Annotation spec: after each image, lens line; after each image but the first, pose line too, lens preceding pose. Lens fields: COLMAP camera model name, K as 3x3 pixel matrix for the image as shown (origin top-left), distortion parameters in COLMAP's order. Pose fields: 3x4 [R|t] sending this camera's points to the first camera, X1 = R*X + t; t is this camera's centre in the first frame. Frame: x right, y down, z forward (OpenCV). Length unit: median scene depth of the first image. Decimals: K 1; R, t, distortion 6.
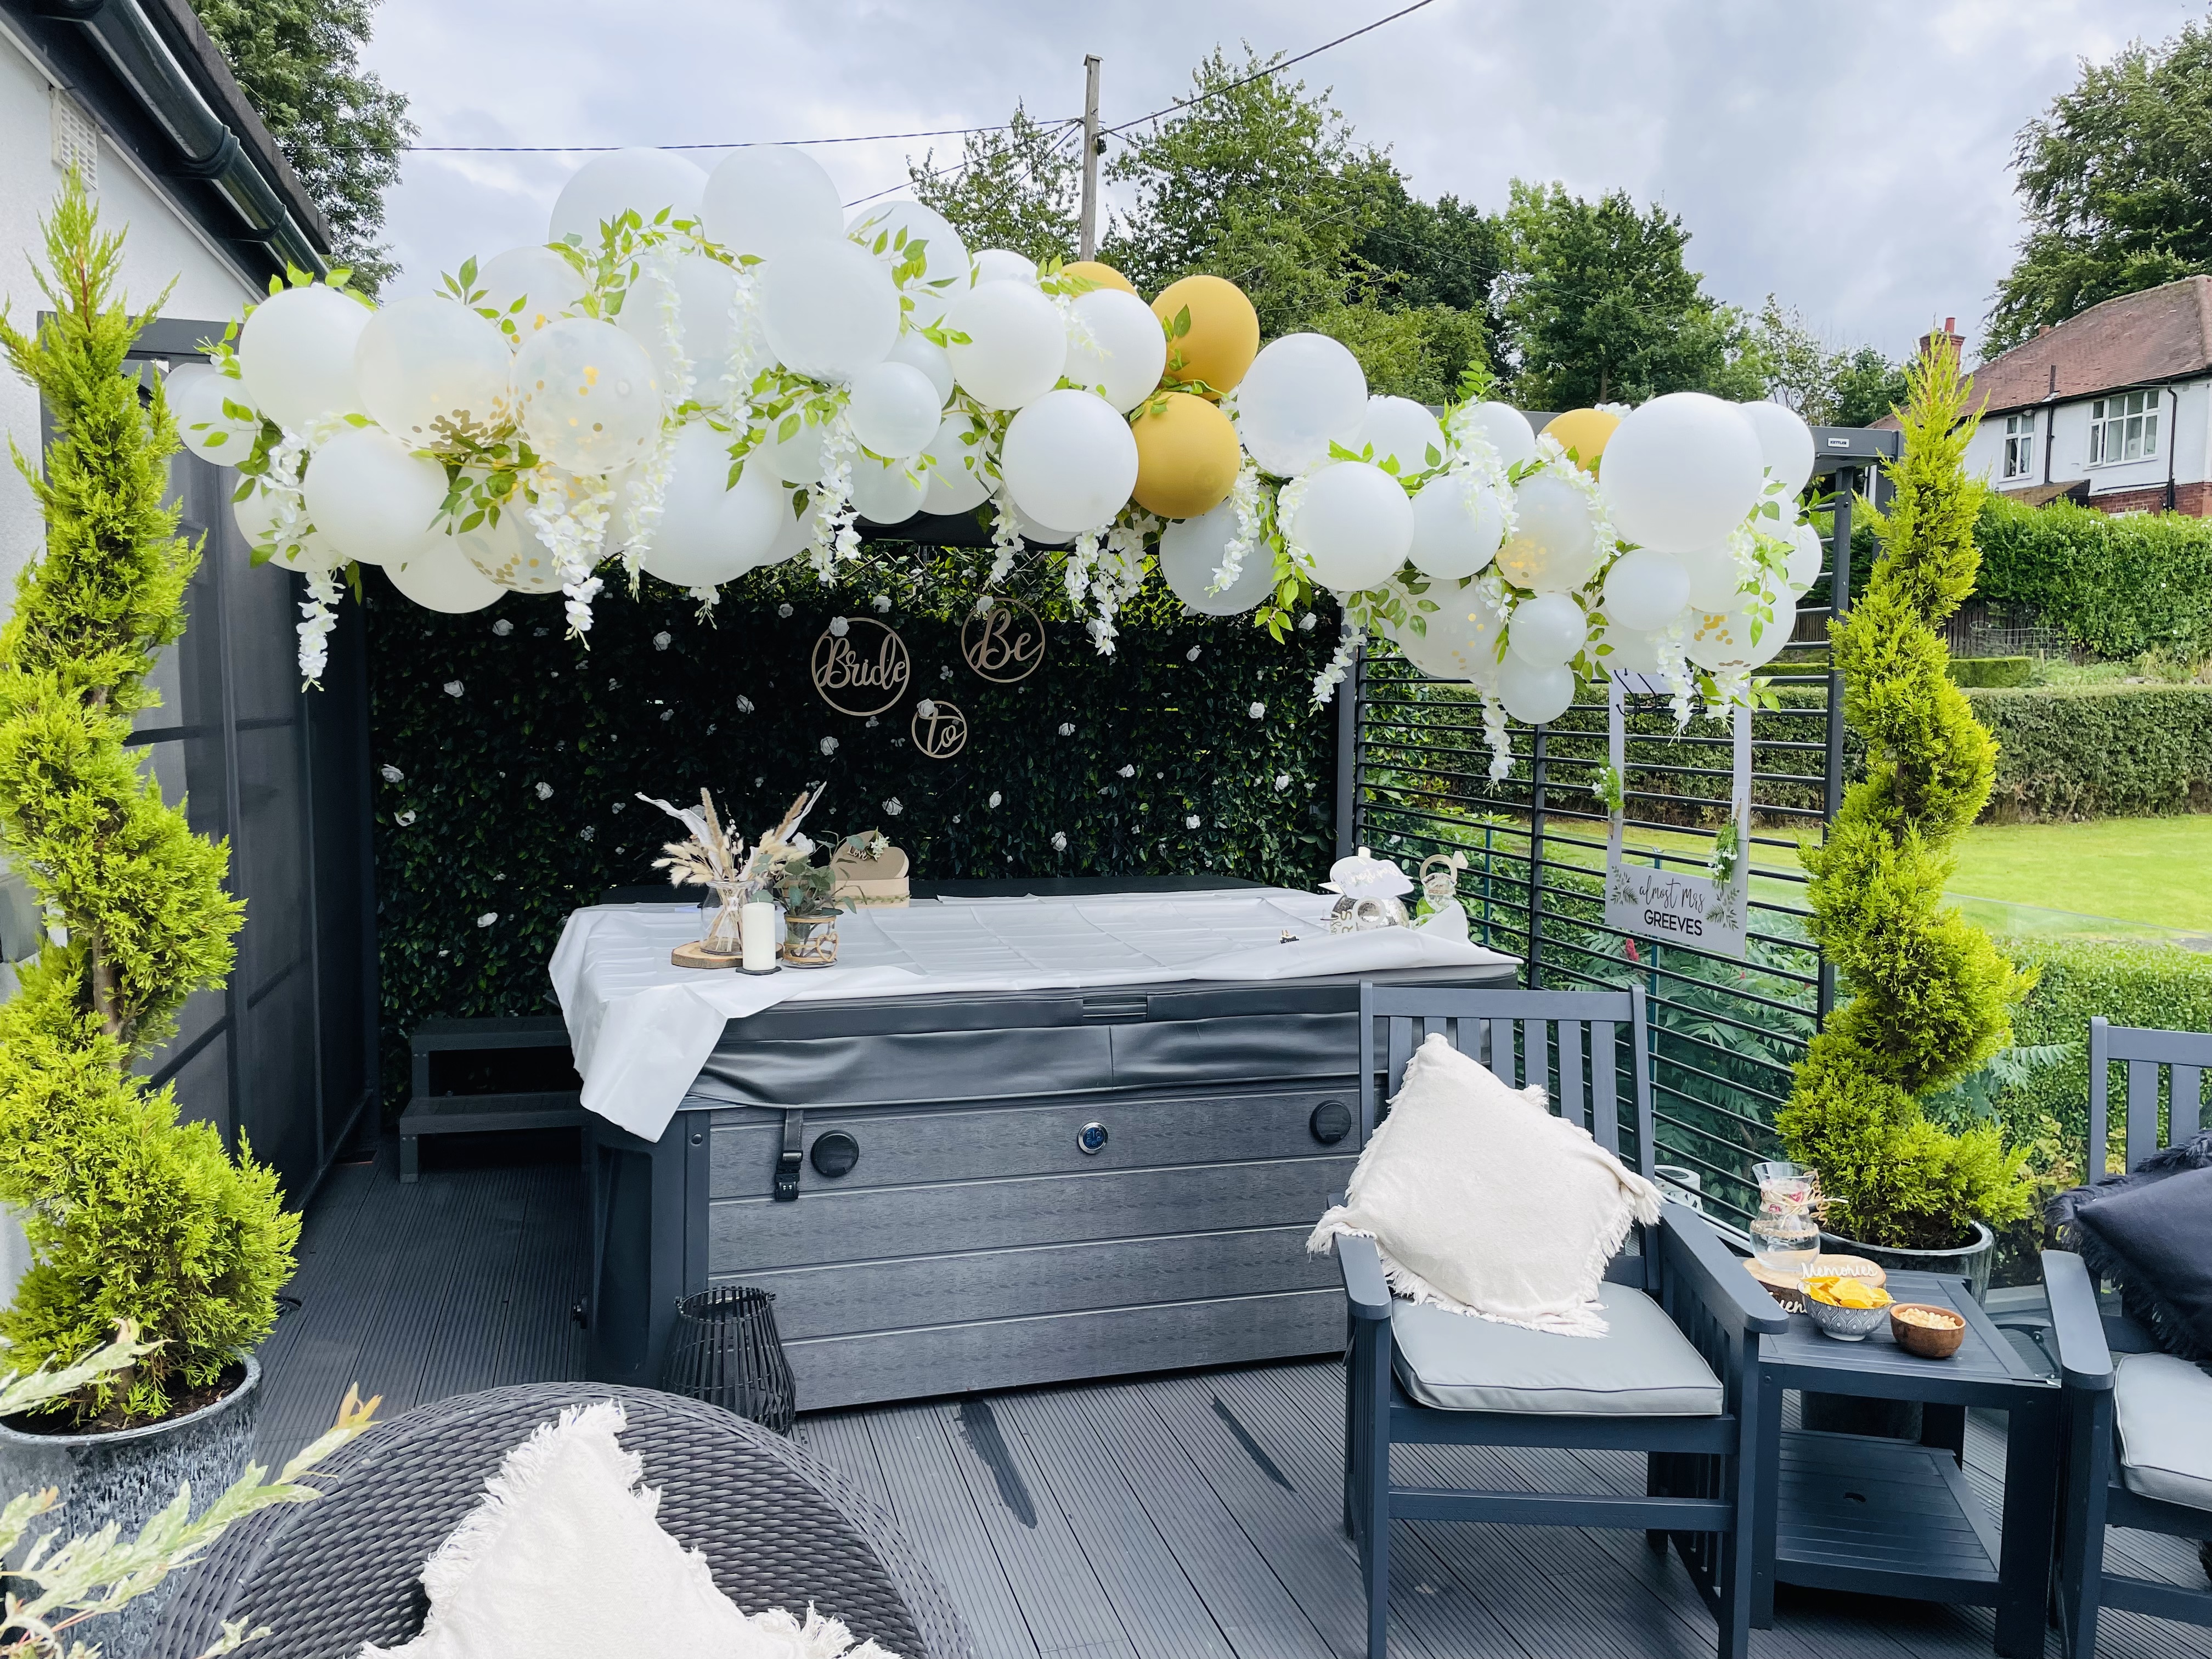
lens RADIAL K [[1665.1, 0, 1104.9], [0, 1665.1, 828.8], [0, 0, 1]] dist [0.056387, -0.014460]
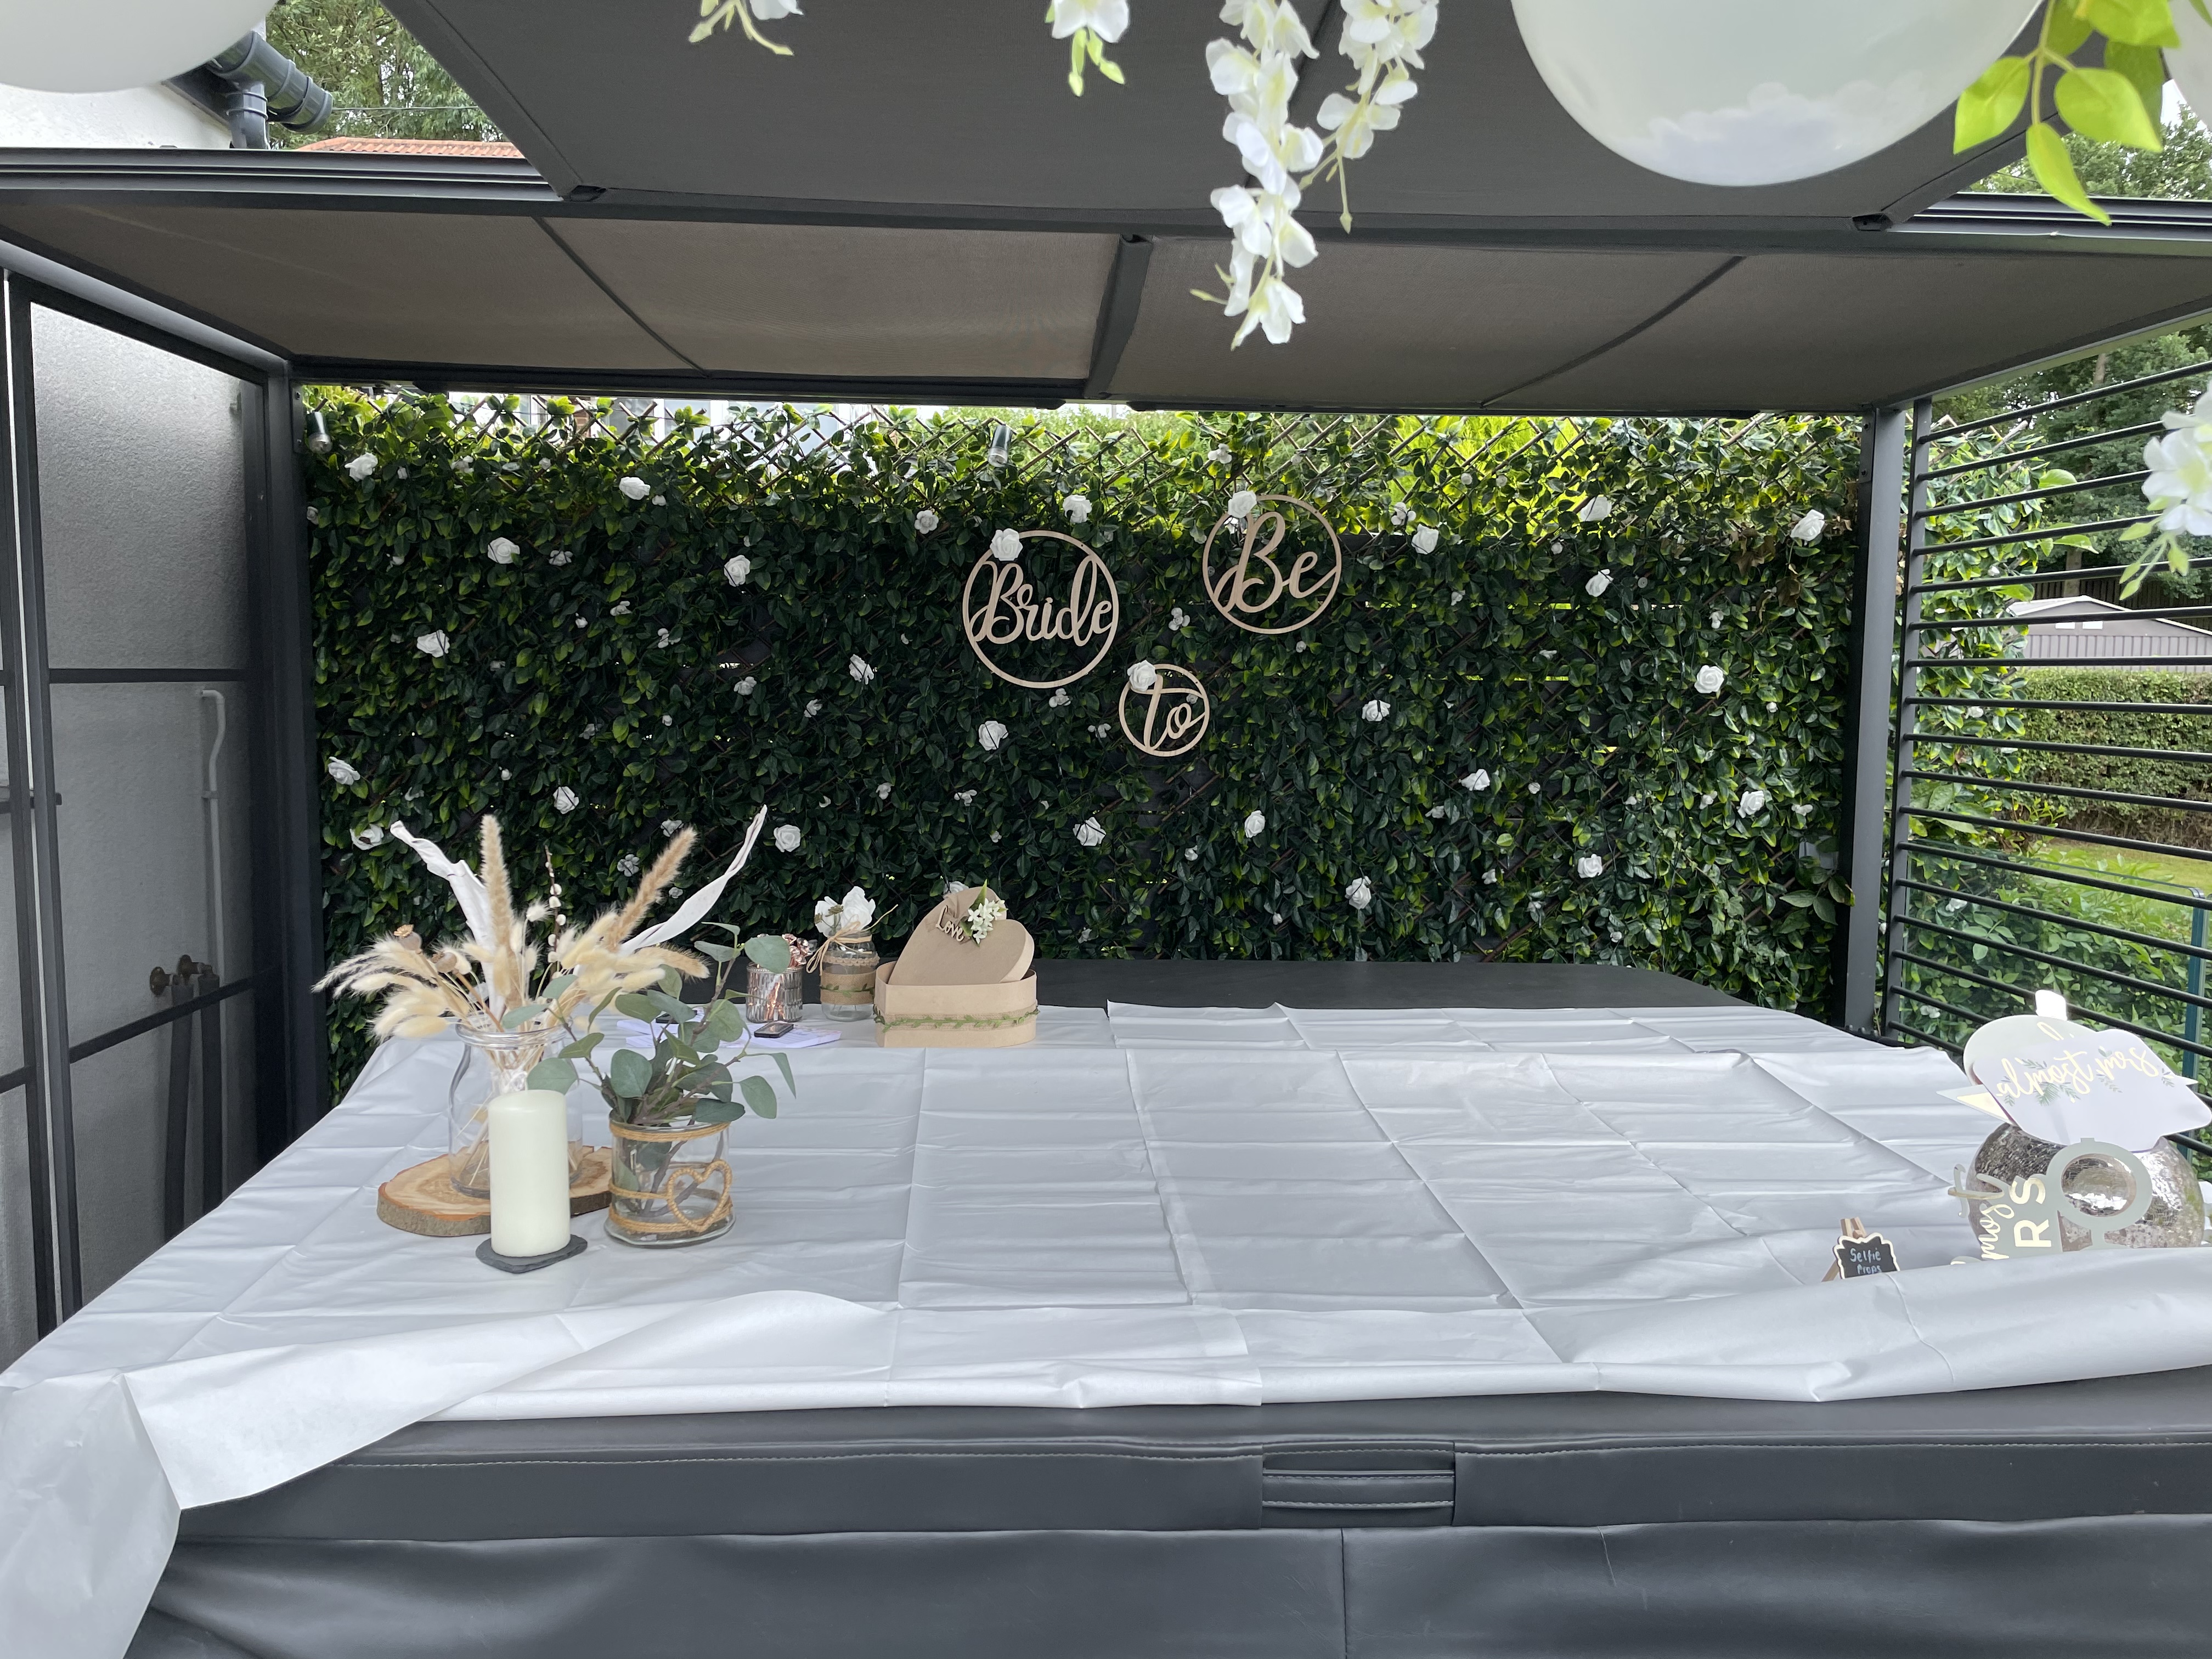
lens RADIAL K [[1665.1, 0, 1064.8], [0, 1665.1, 837.7], [0, 0, 1]] dist [0.056387, -0.014460]
pose [[0.969222, 0.022322, -0.245174, 0.017893], [-0.020399, 0.999738, 0.010379, -0.017472], [0.245341, -0.005058, 0.969424, 0.384423]]
